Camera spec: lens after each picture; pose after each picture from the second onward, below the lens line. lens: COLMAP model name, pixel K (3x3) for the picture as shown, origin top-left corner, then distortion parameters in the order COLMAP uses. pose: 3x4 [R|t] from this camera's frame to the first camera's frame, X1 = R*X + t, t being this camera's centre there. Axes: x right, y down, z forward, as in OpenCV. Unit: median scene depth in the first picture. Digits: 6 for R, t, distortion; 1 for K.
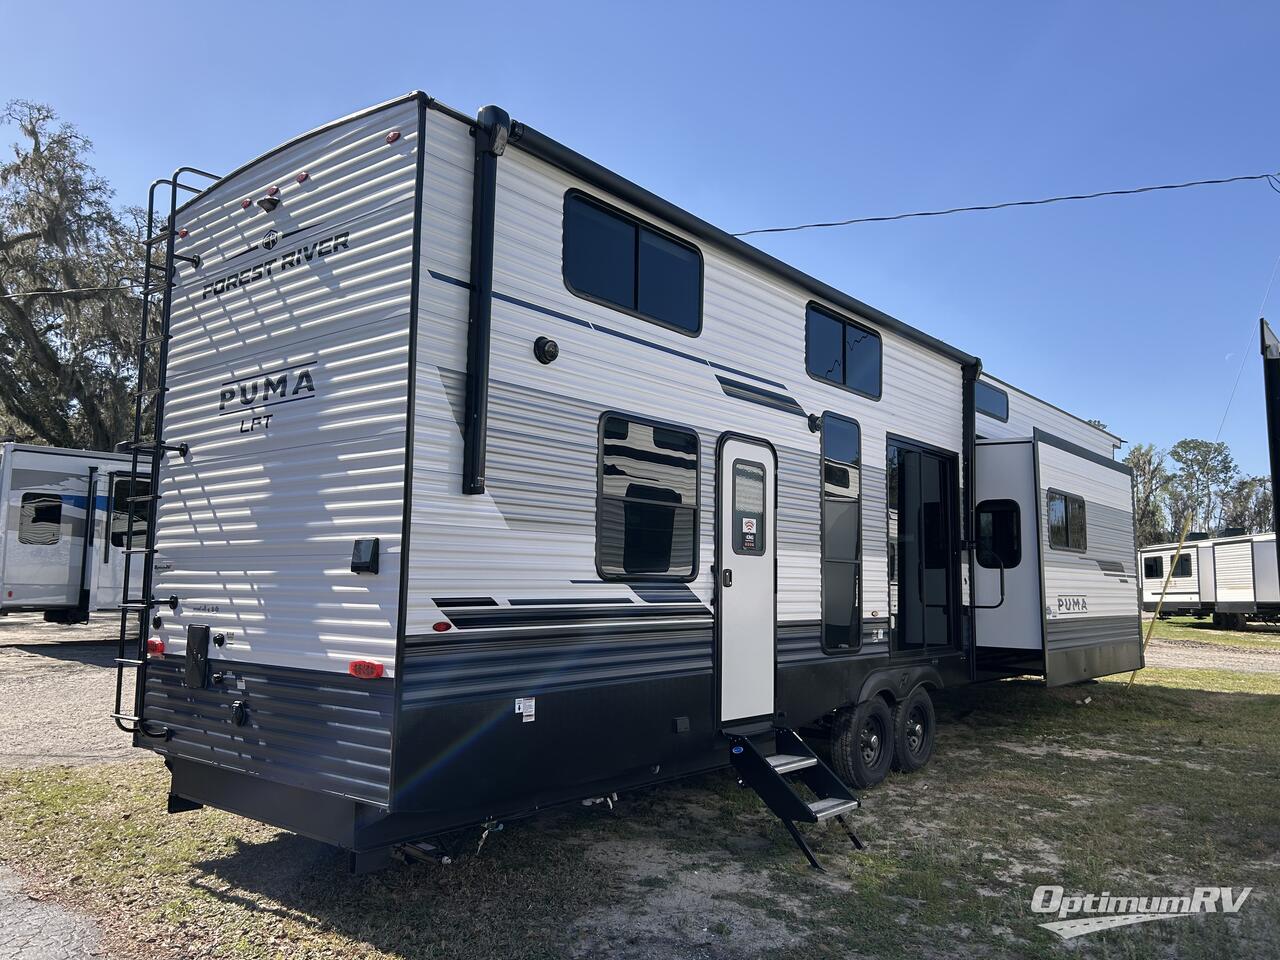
lens RADIAL K [[971.8, 0, 640.9], [0, 971.8, 479.2], [0, 0, 1]] dist [0.008578, 0.002172]
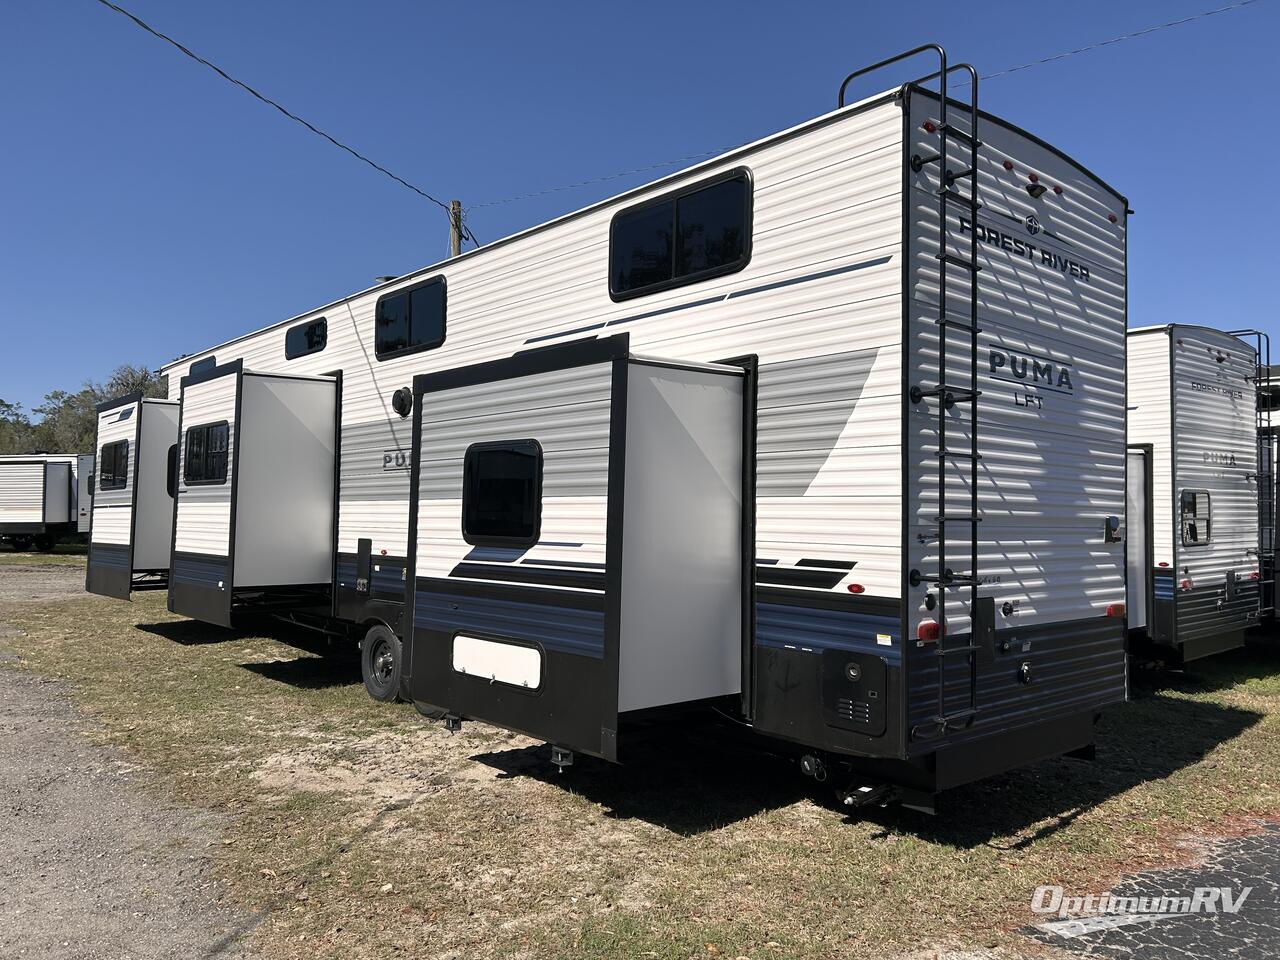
lens RADIAL K [[971.8, 0, 640.4], [0, 971.8, 479.3], [0, 0, 1]] dist [0.008578, 0.002172]
pose [[0.163855, 0.029810, 0.986034, -1.507546], [-0.122122, 0.992468, -0.009710, 0.089112], [-0.978896, -0.118825, 0.166262, 1.234117]]
